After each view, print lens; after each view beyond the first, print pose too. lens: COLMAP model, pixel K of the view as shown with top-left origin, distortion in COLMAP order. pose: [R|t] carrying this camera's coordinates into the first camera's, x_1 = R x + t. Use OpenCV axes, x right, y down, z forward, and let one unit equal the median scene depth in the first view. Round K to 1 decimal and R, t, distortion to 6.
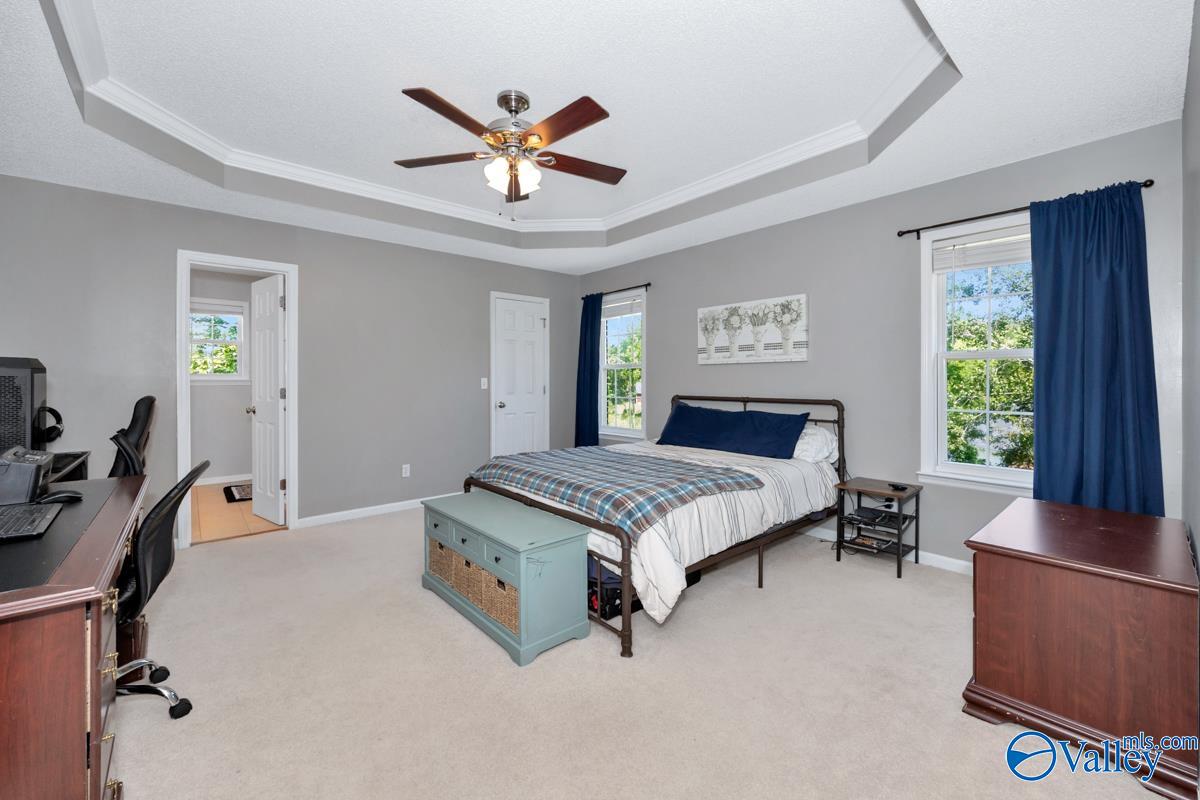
lens RADIAL K [[480.6, 0, 600.6], [0, 480.6, 380.7], [0, 0, 1]] dist [-0.000520, -0.000170]
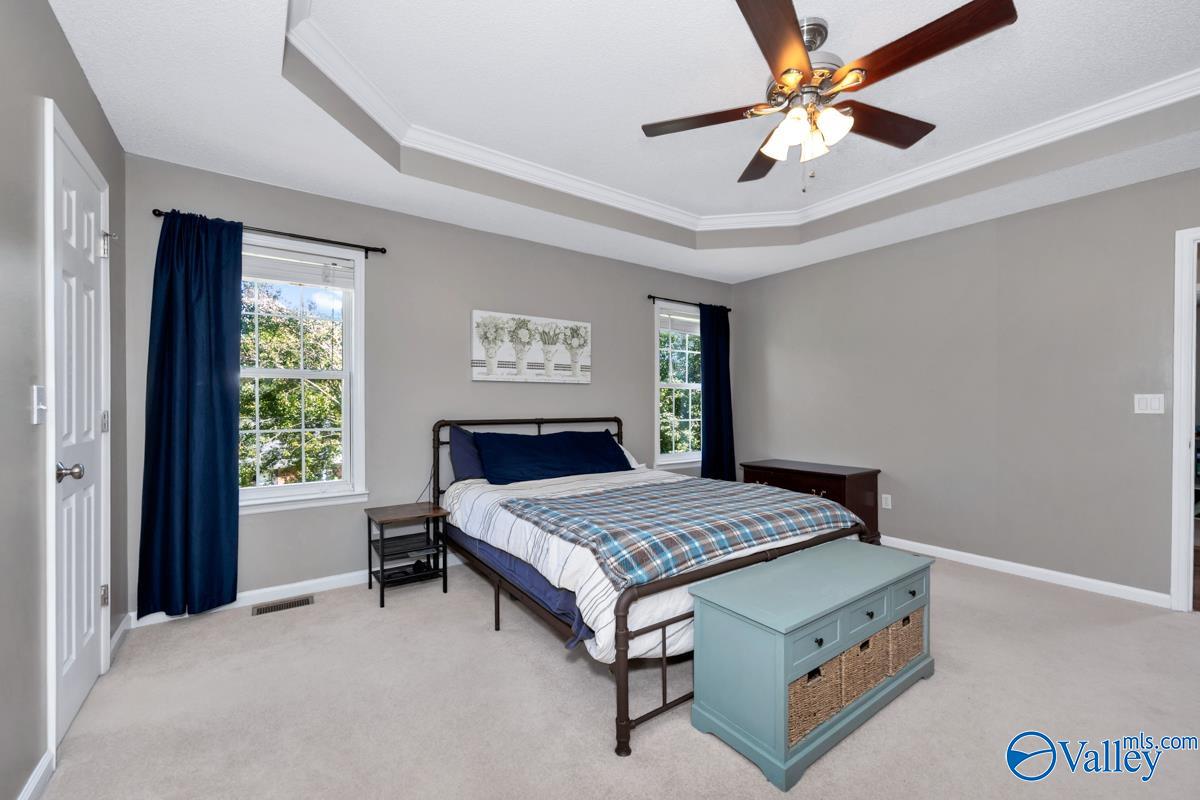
lens RADIAL K [[486.2, 0, 597.0], [0, 486.2, 397.4], [0, 0, 1]] dist [0.009646, -0.000062]
pose [[0.091563, 0.013062, 0.995714, -0.631256], [0.003952, 0.999901, -0.013480, 0.005906], [-0.995791, 0.005170, 0.091502, 0.801168]]
